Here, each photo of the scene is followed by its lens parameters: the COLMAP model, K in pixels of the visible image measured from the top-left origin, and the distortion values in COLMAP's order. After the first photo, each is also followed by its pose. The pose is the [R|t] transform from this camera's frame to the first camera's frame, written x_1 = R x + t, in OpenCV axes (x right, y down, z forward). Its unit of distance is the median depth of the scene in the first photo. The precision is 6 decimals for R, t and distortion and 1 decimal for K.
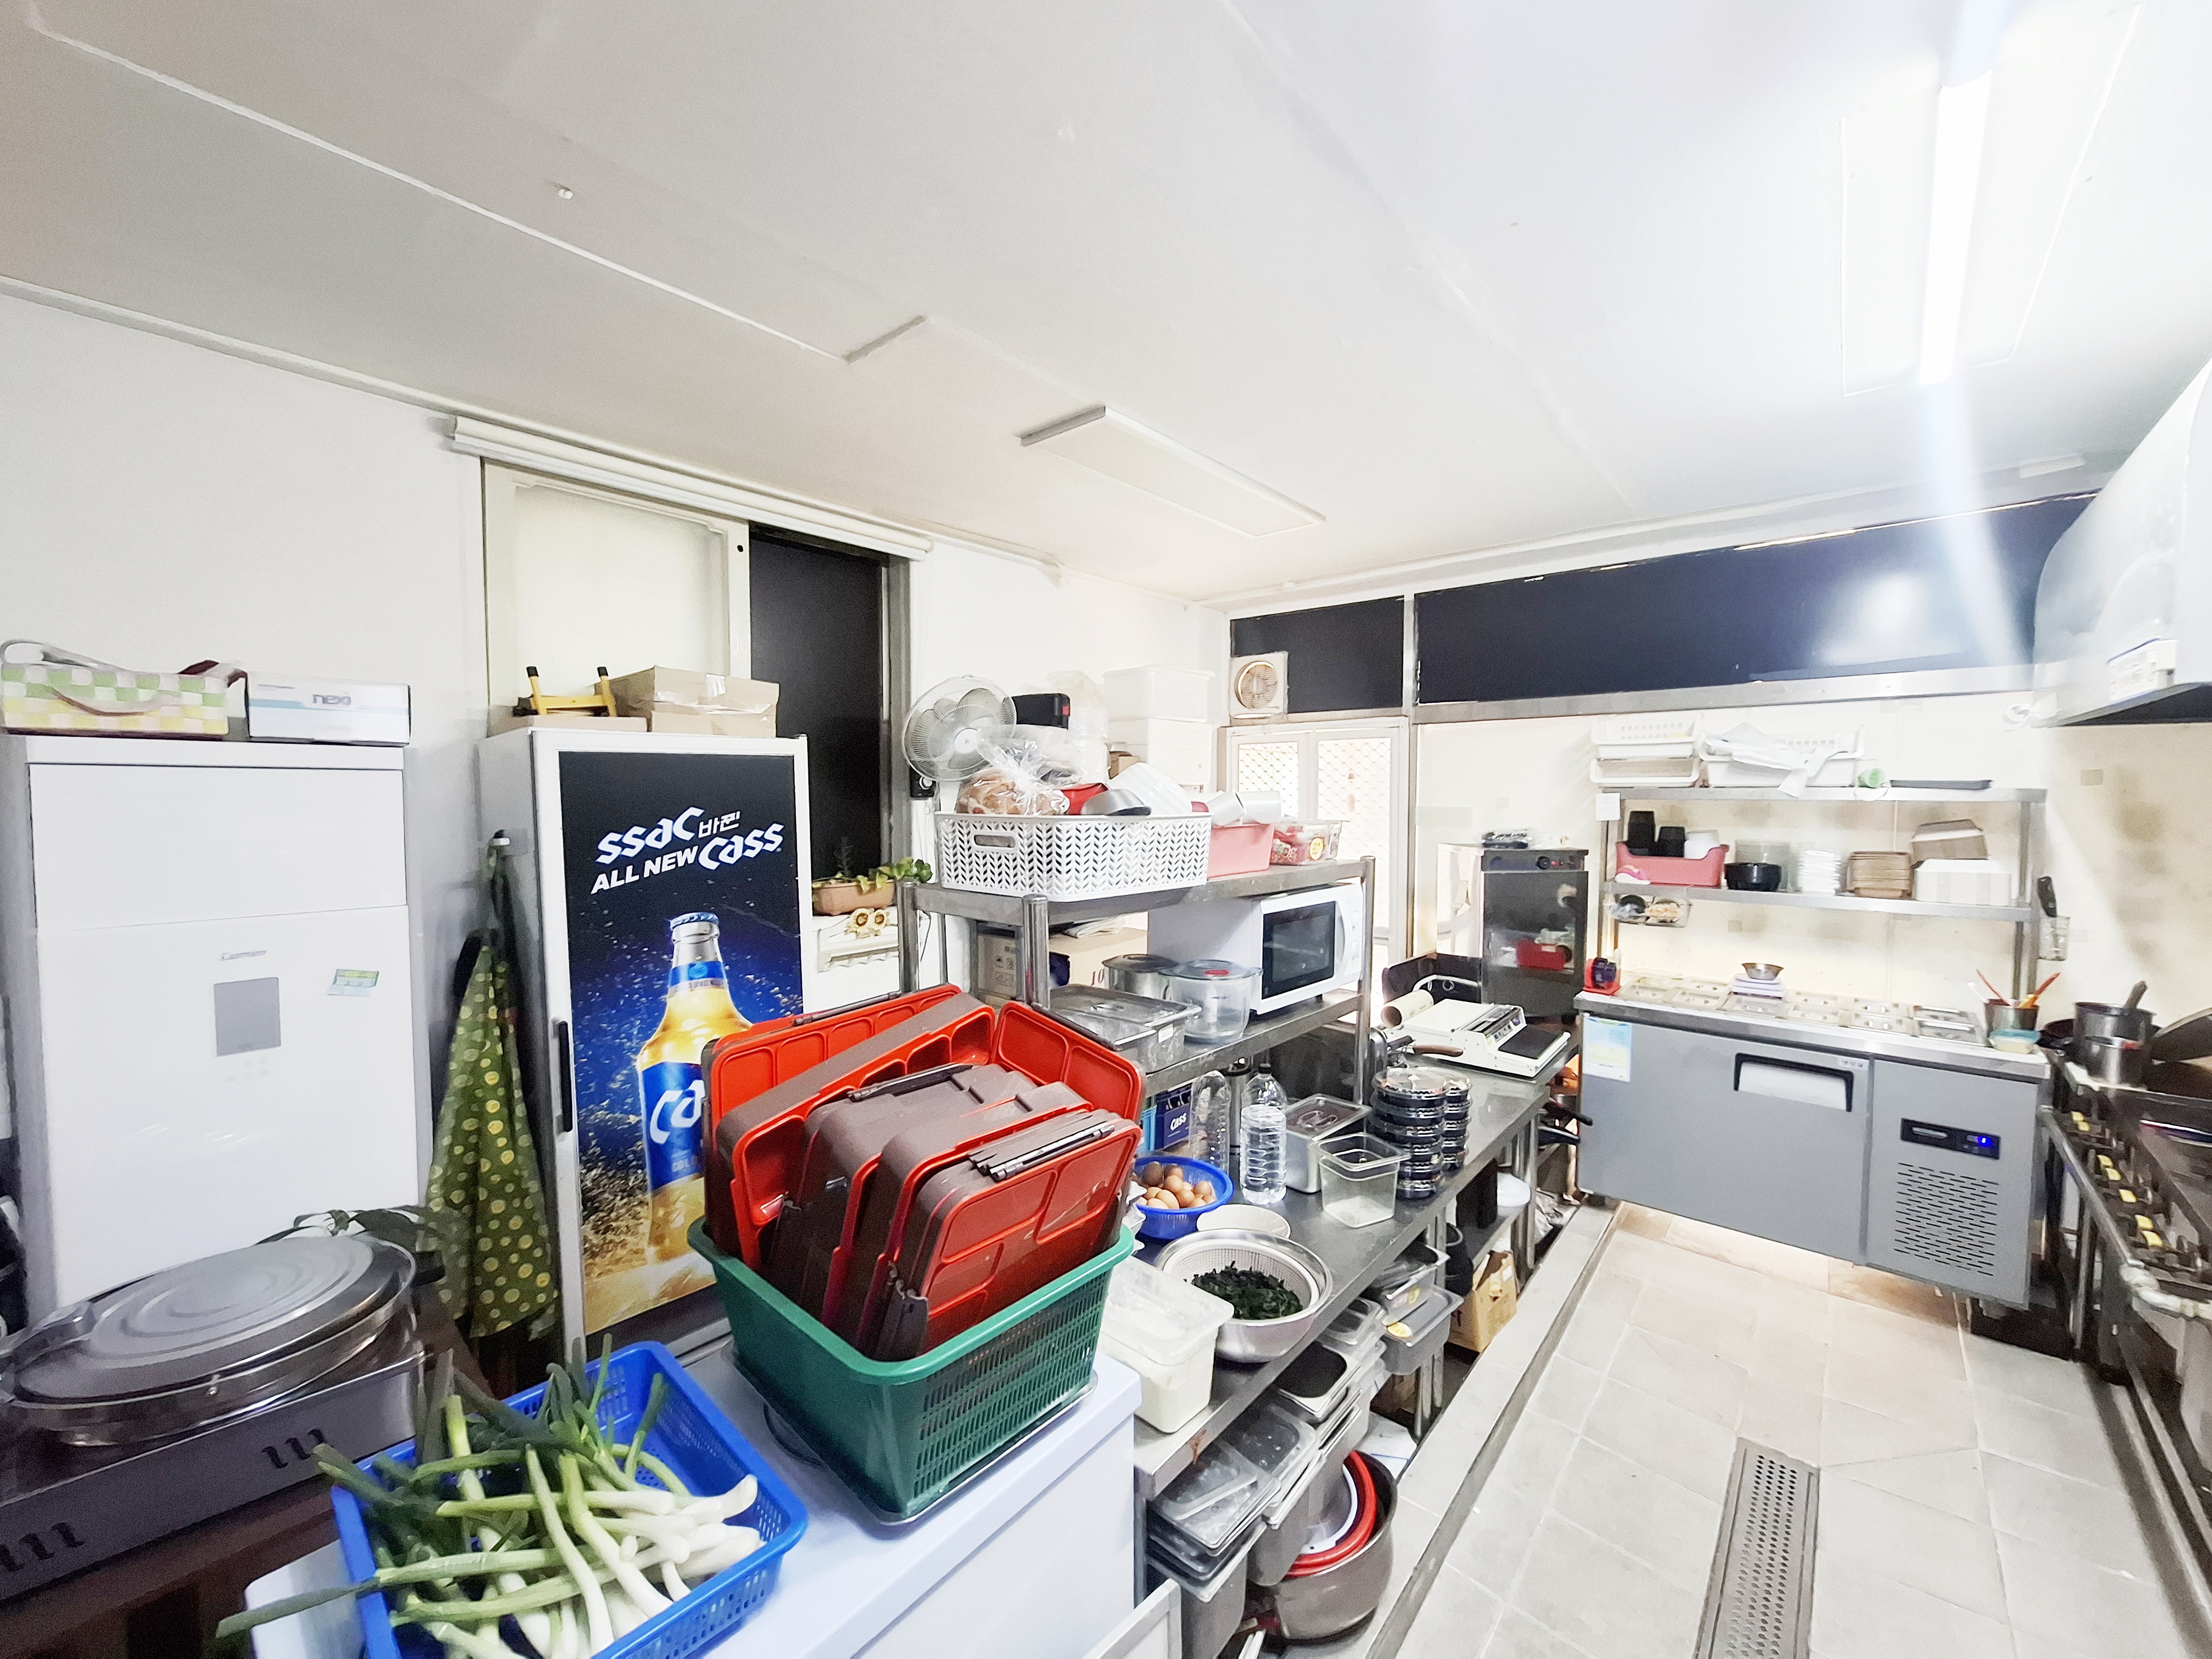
lens RADIAL K [[866.4, 0, 1104.9], [0, 866.4, 832.4], [0, 0, 1]] dist [-0.008976, 0.000930]
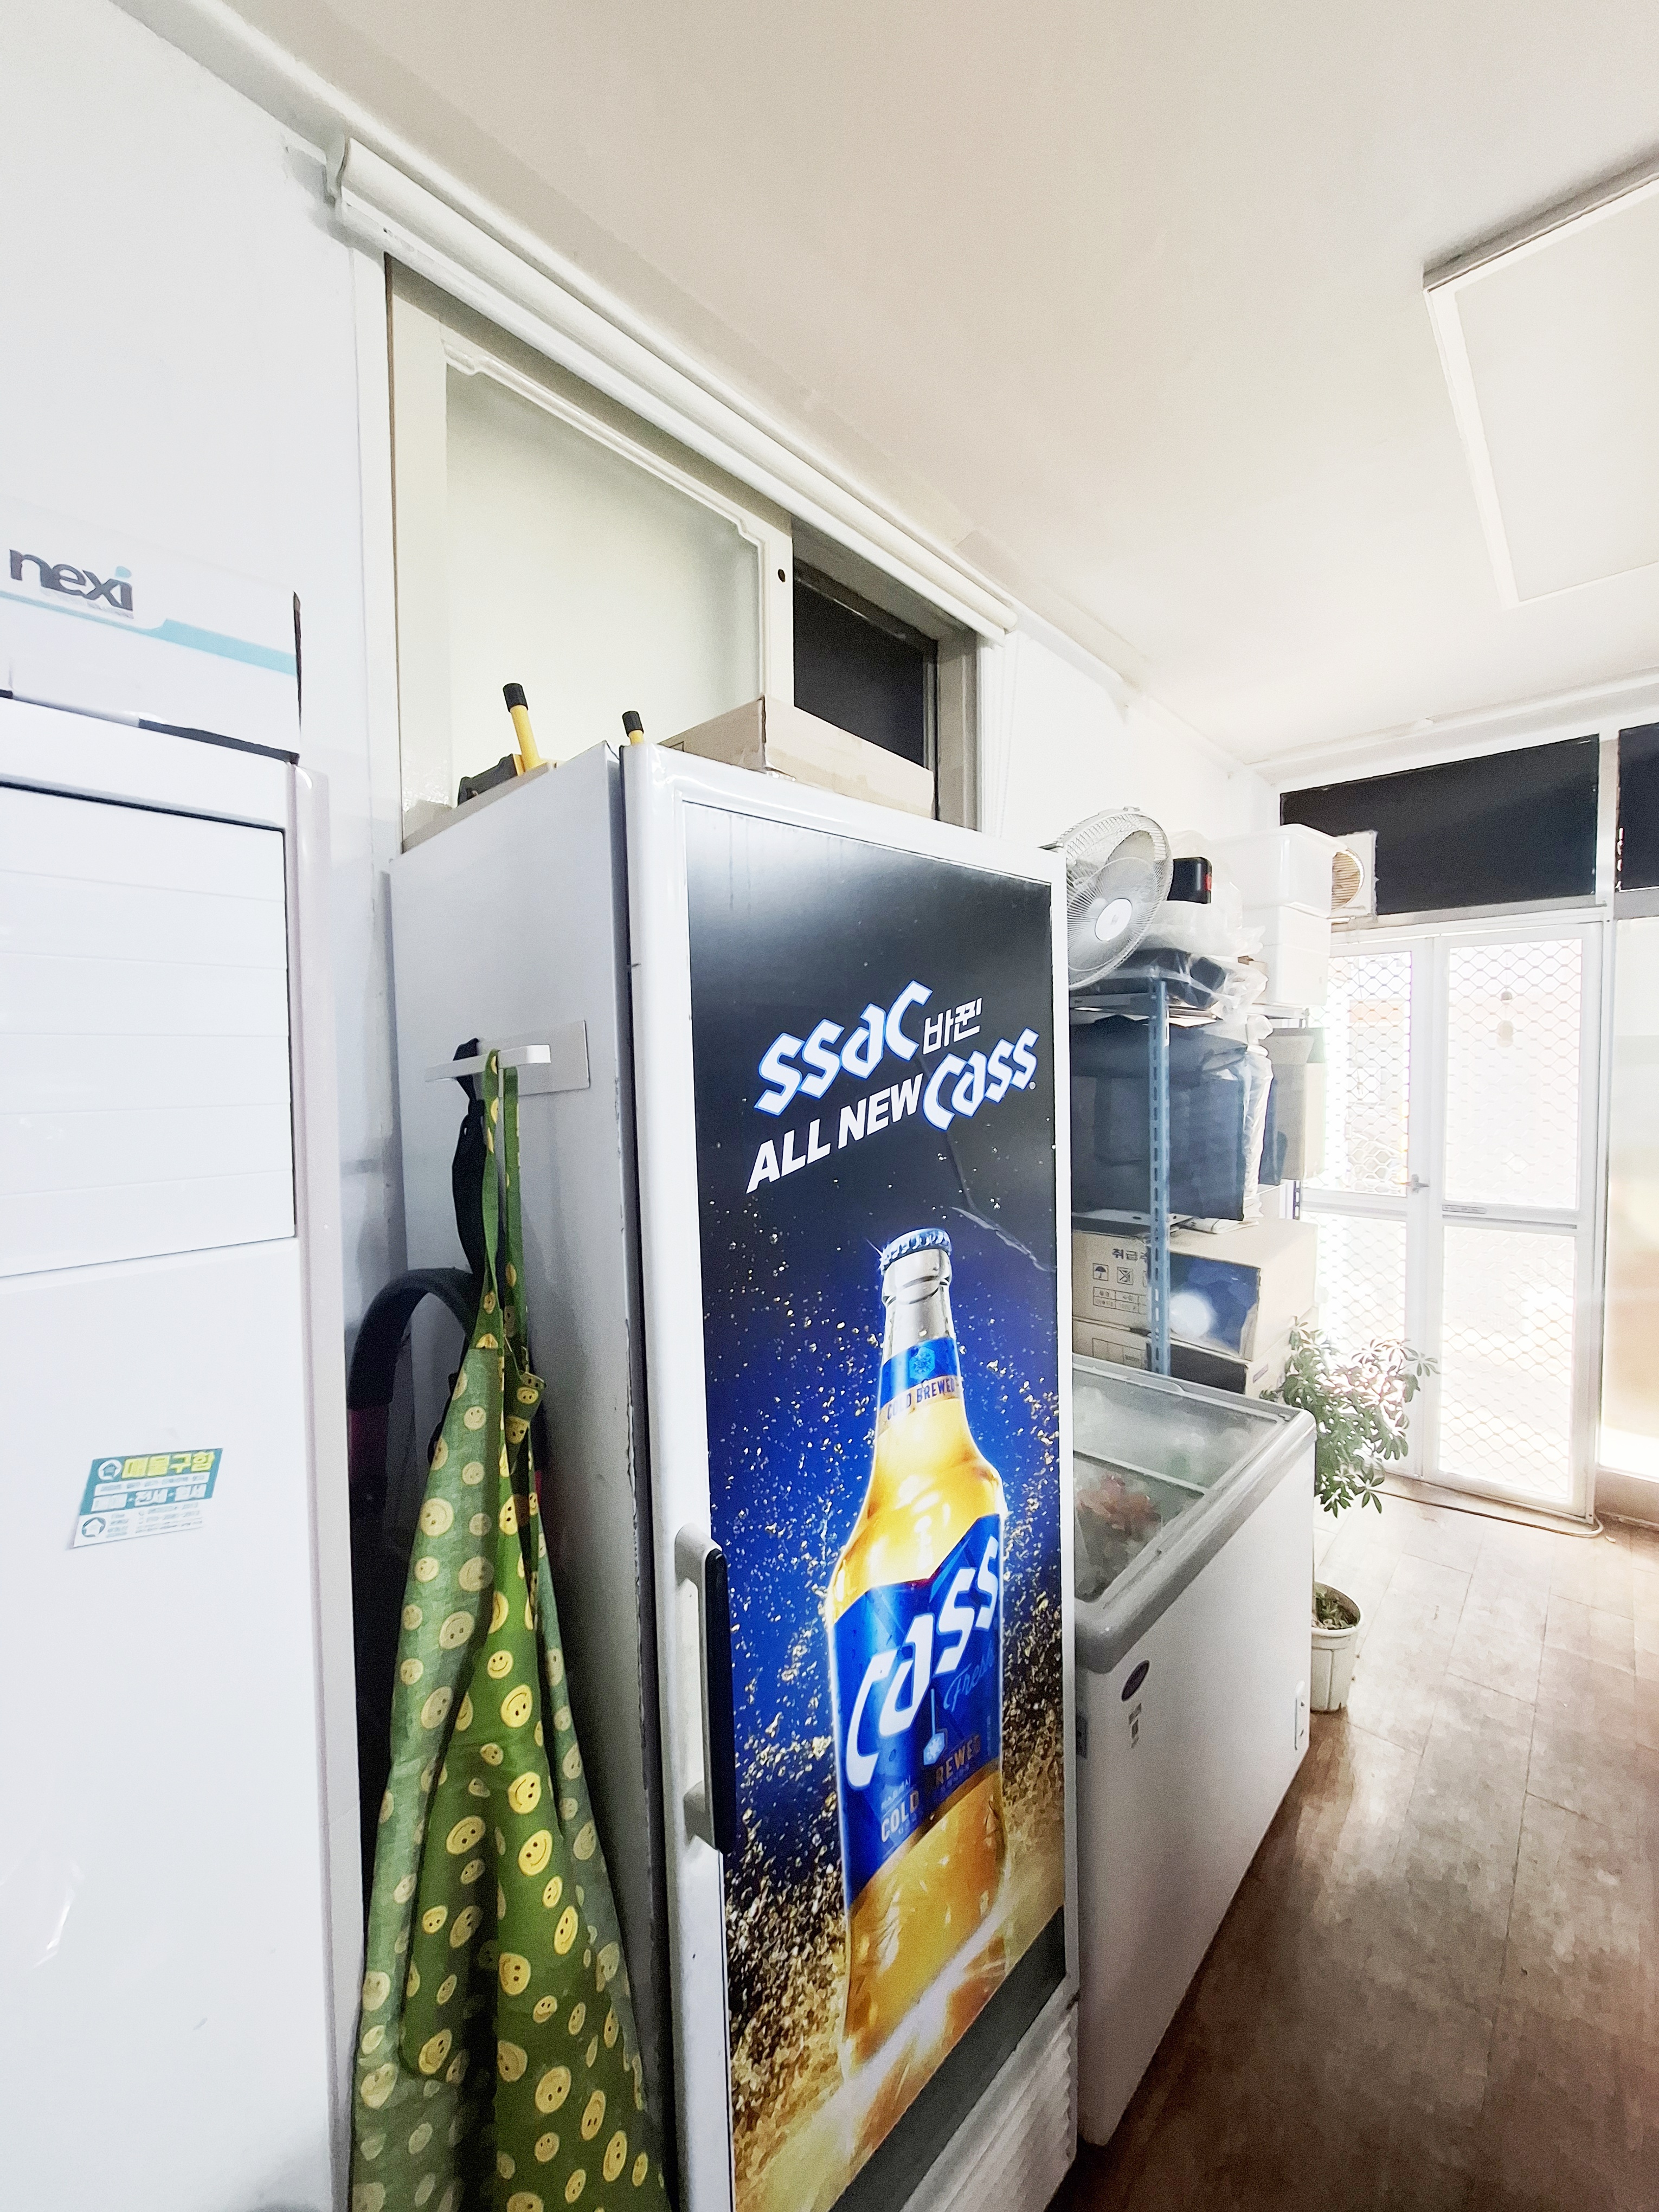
lens RADIAL K [[866.4, 0, 830.0], [0, 866.4, 1094.5], [0, 0, 1]] dist [-0.008976, 0.000930]
pose [[0.999592, -0.009515, -0.026938, -0.503634], [0.009401, 0.999946, -0.004358, 0.027457], [0.026978, 0.004103, 0.999628, 0.567775]]
